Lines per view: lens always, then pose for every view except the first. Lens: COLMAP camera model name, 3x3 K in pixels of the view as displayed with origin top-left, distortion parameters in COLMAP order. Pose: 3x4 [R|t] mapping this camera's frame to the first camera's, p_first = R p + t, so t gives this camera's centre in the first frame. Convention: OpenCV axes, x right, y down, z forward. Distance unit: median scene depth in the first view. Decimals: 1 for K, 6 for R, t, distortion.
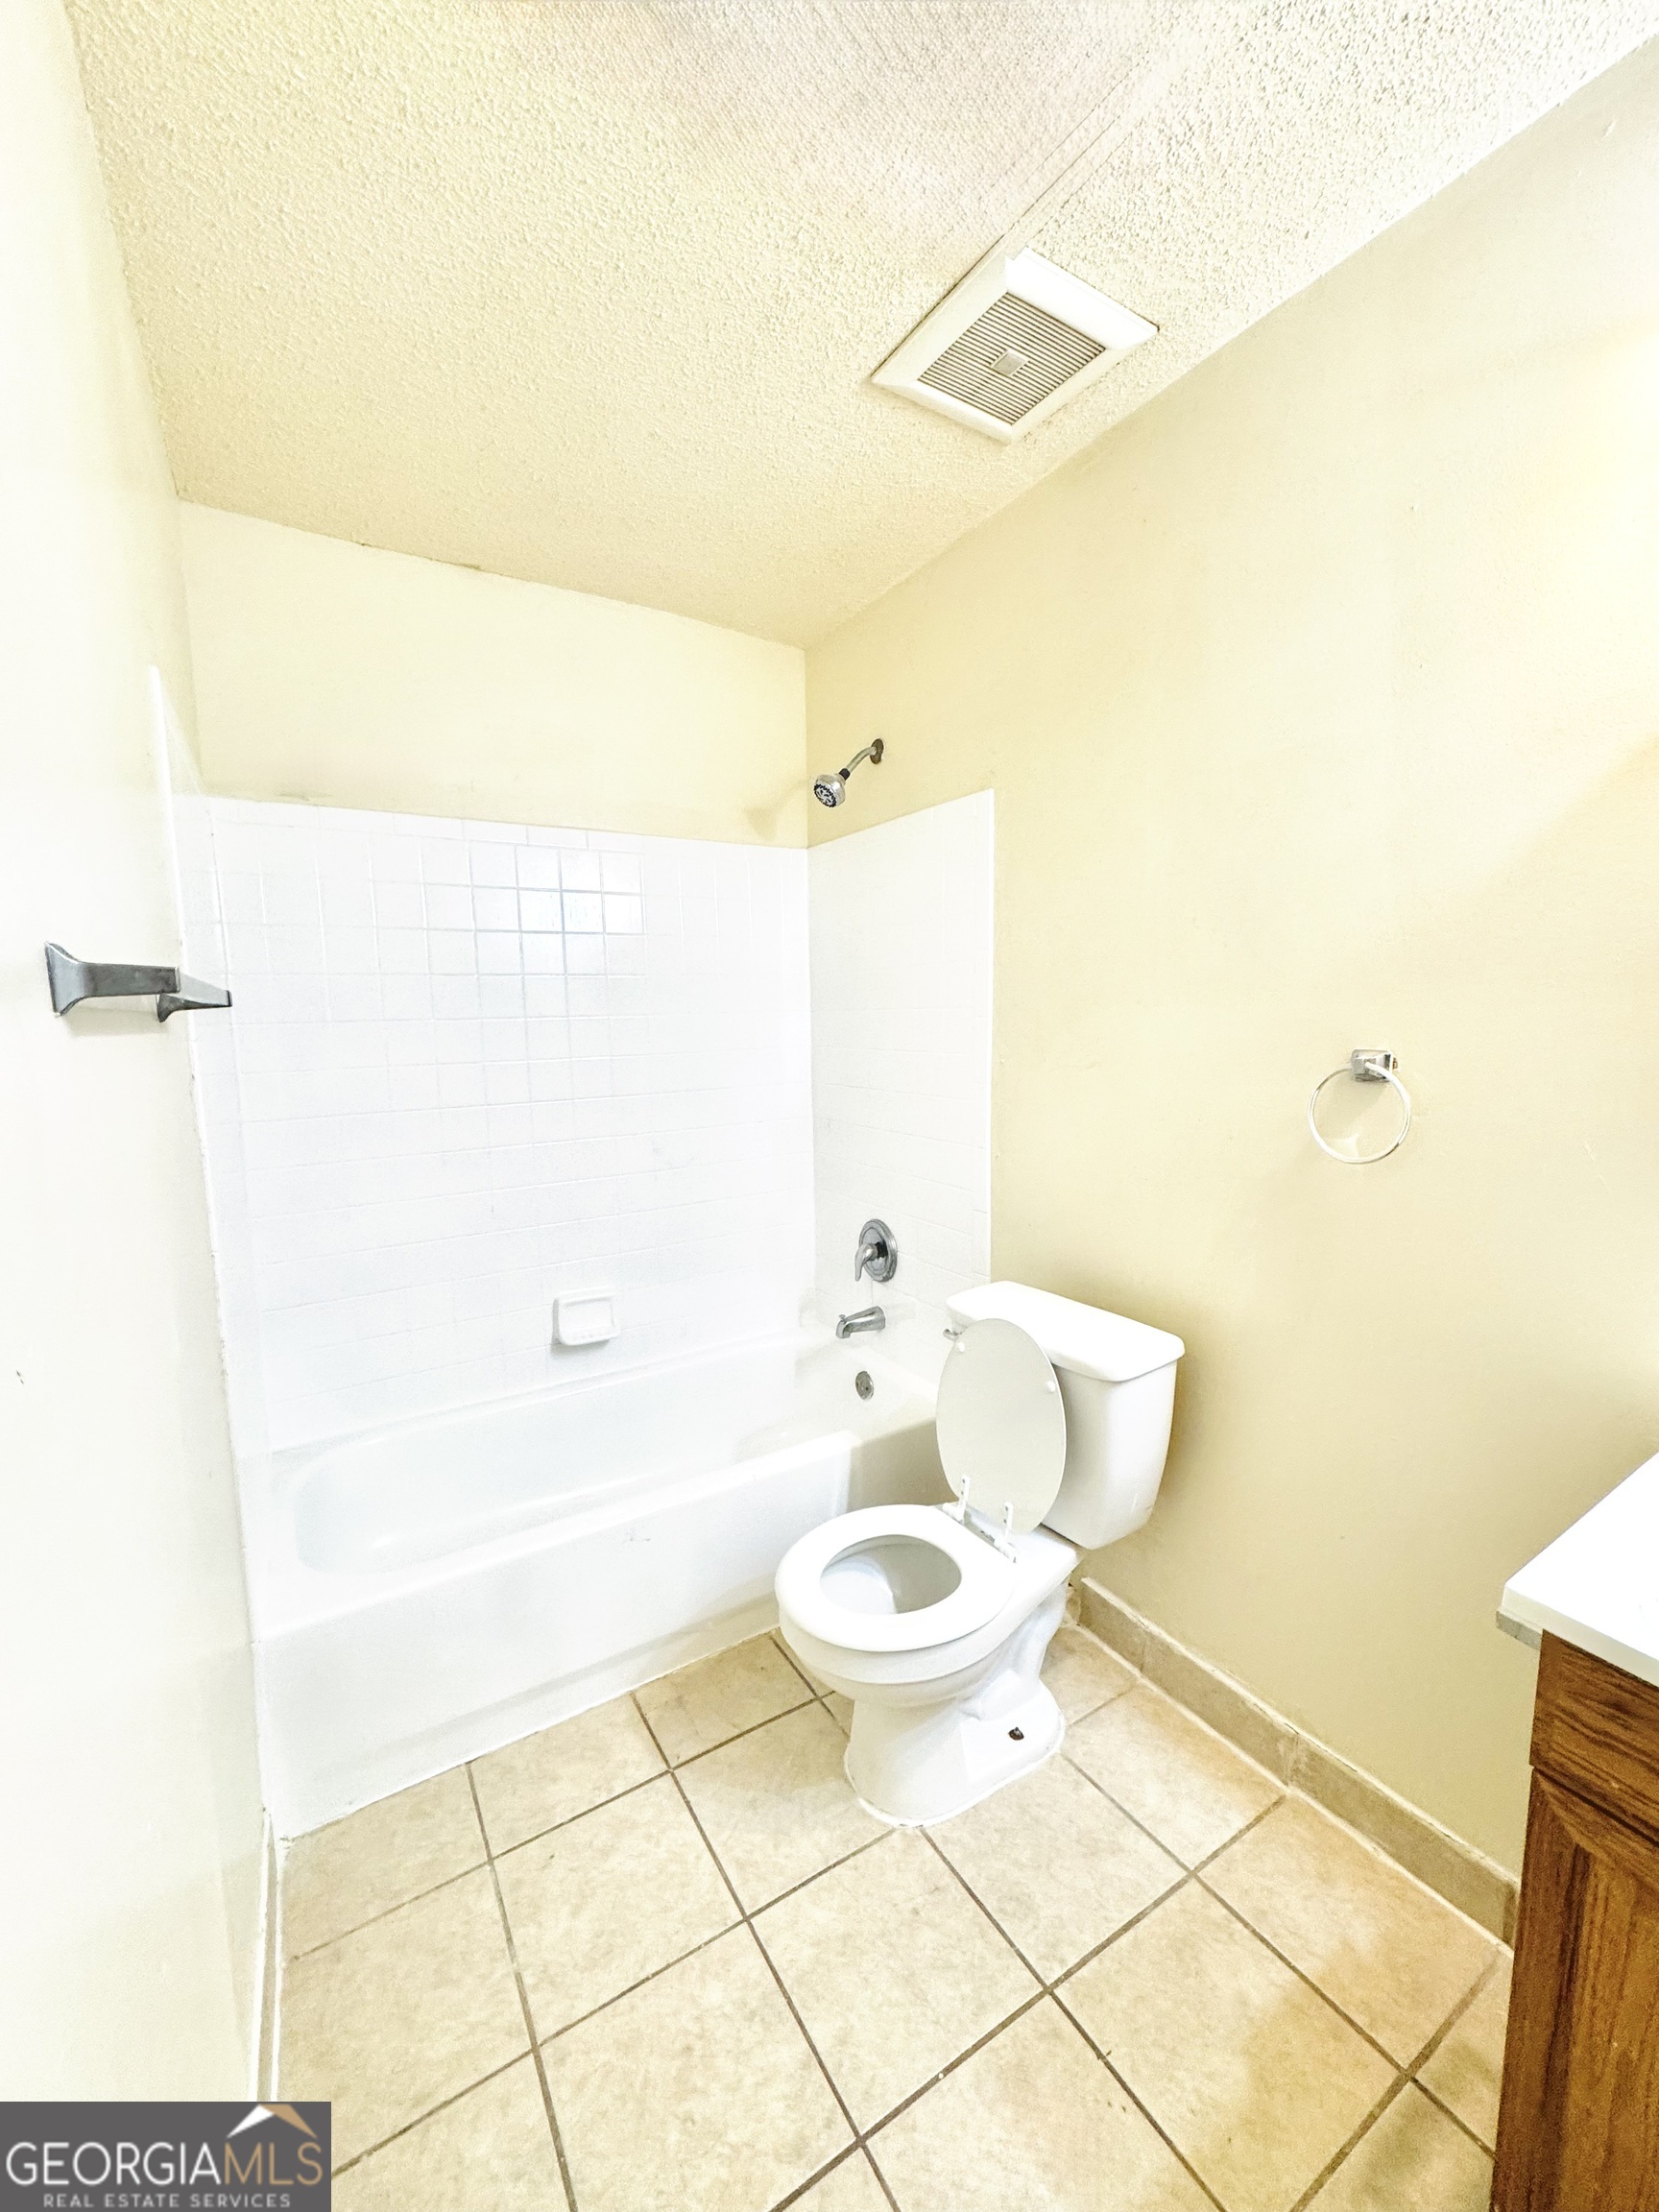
lens RADIAL K [[878.2, 0, 832.8], [0, 878.2, 1107.0], [0, 0, 1]] dist [-0.002453, 0.000356]
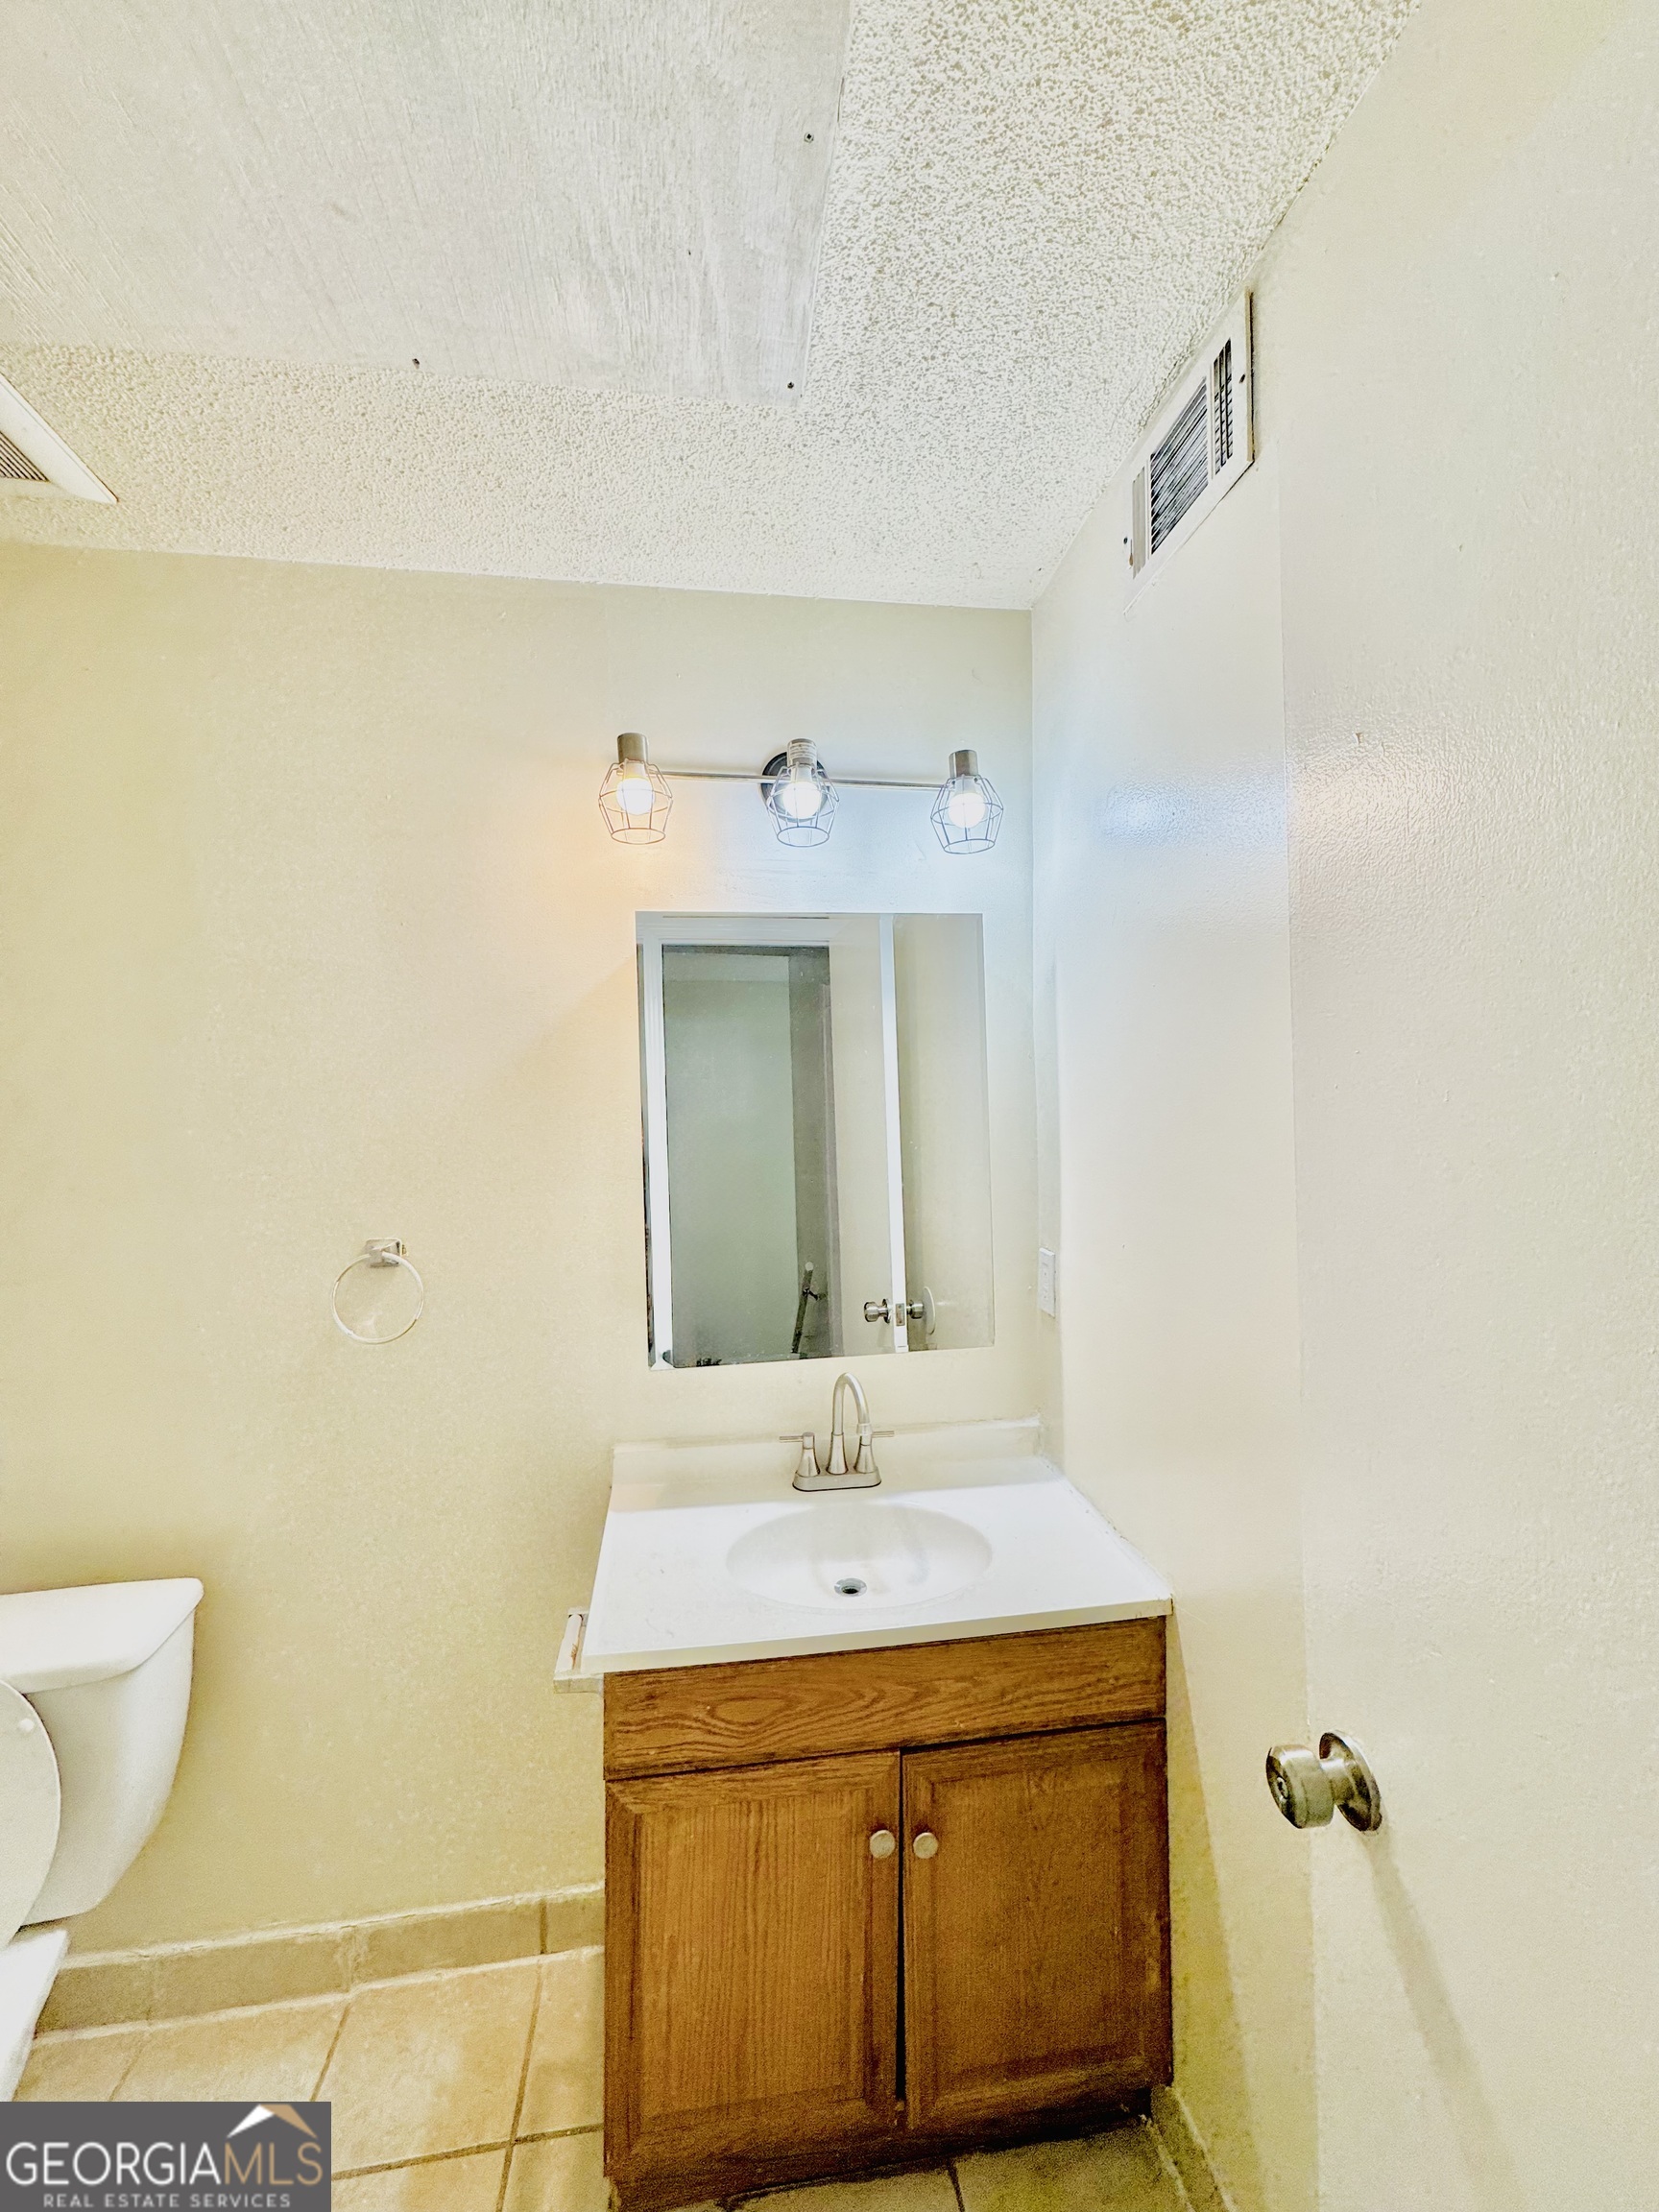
lens RADIAL K [[878.2, 0, 834.3], [0, 878.2, 1101.1], [0, 0, 1]] dist [-0.002453, 0.000356]
pose [[0.390514, 0.010916, 0.920532, -0.206982], [0.106148, 0.992727, -0.056803, -0.116319], [-0.914457, 0.119895, 0.386515, 0.003685]]
